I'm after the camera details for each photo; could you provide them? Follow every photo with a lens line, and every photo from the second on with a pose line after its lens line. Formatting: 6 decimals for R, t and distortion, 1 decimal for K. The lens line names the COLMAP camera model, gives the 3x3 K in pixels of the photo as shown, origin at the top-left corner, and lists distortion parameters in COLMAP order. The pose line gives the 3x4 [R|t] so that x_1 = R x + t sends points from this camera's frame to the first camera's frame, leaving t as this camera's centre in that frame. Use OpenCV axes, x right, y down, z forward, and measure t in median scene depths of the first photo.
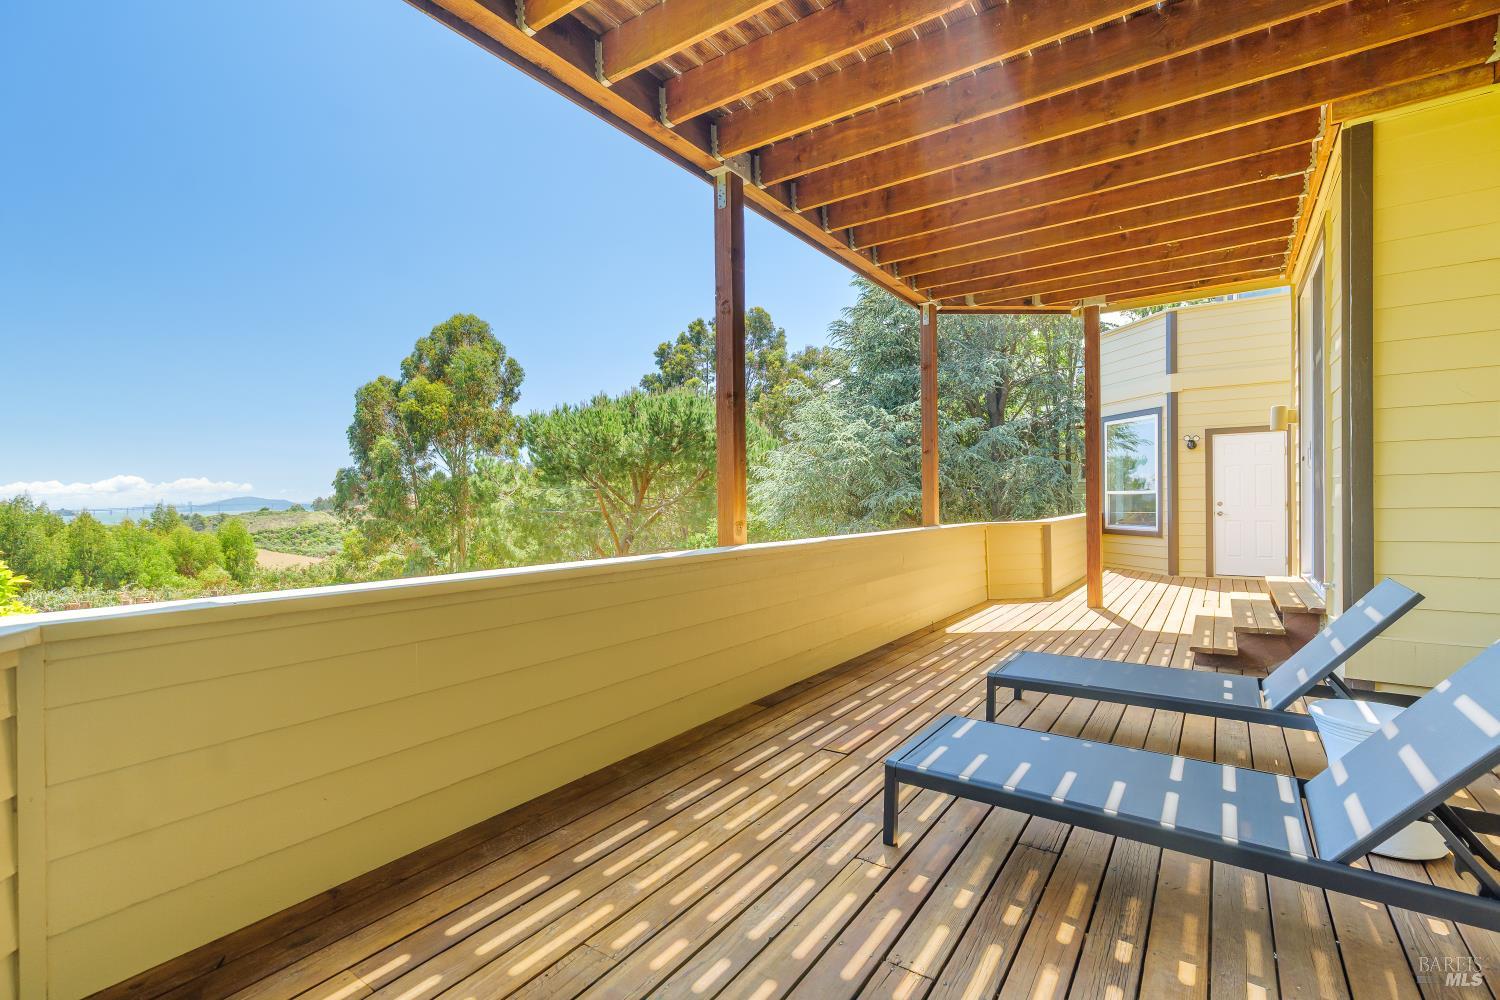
lens RADIAL K [[699.1, 0, 781.5], [0, 699.1, 509.5], [0, 0, 1]] dist [0.003472, -0.000529]
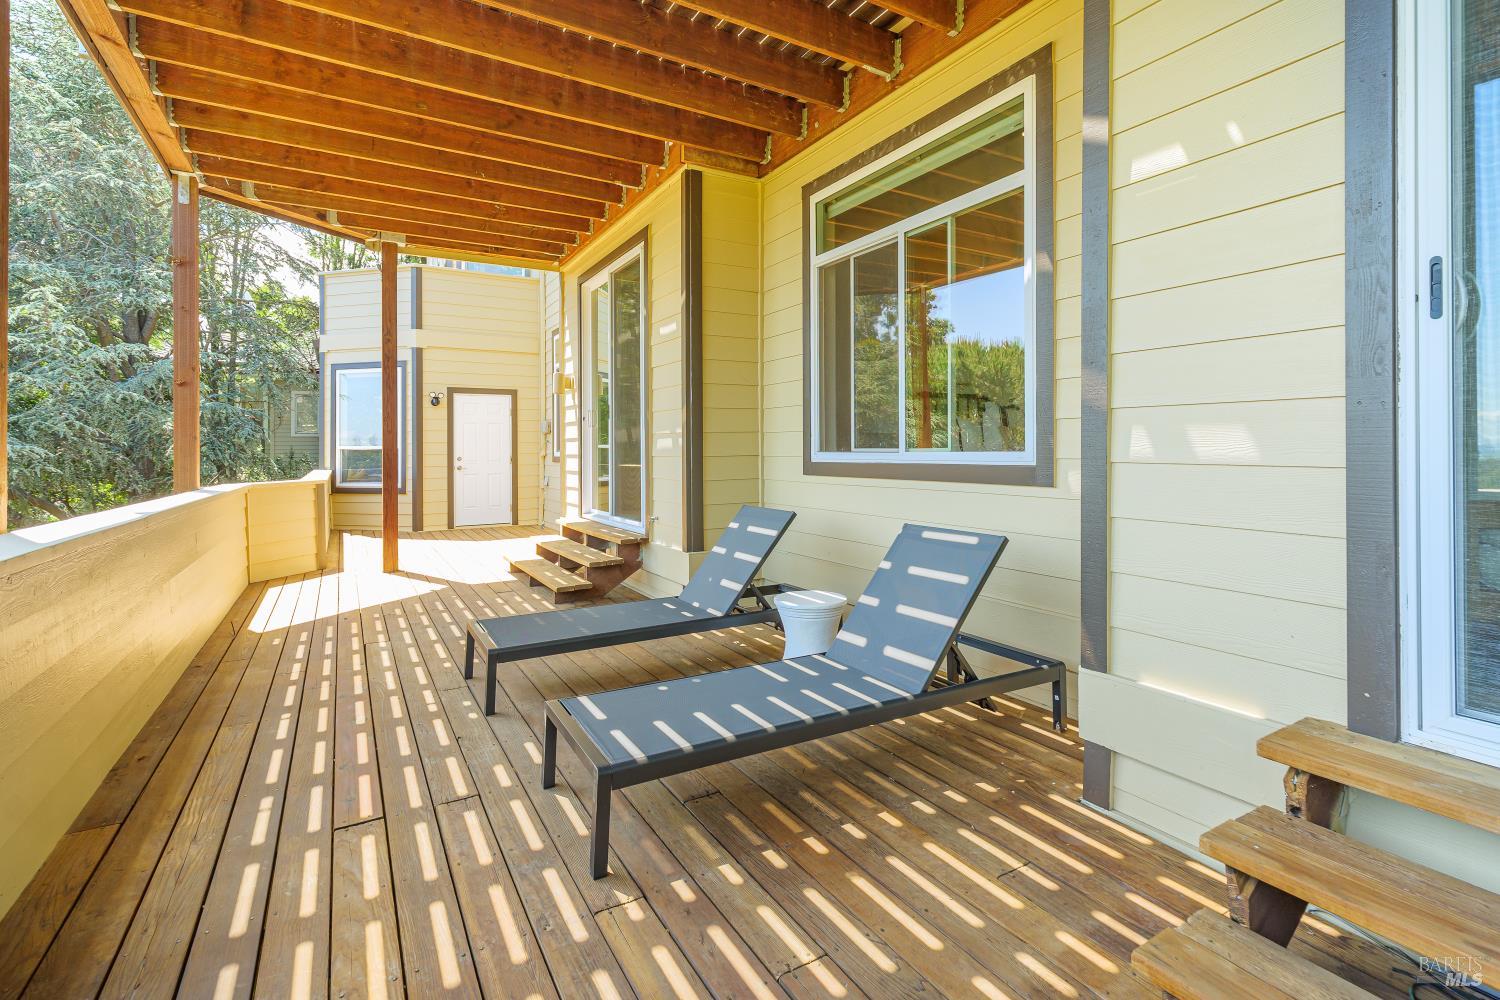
lens RADIAL K [[699.1, 0, 755.9], [0, 699.1, 452.8], [0, 0, 1]] dist [0.003472, -0.000529]
pose [[0.429115, 0.003474, 0.903243, -0.206645], [0.018331, 0.999753, -0.012554, 0.006230], [-0.903064, 0.021945, 0.428945, 0.210388]]
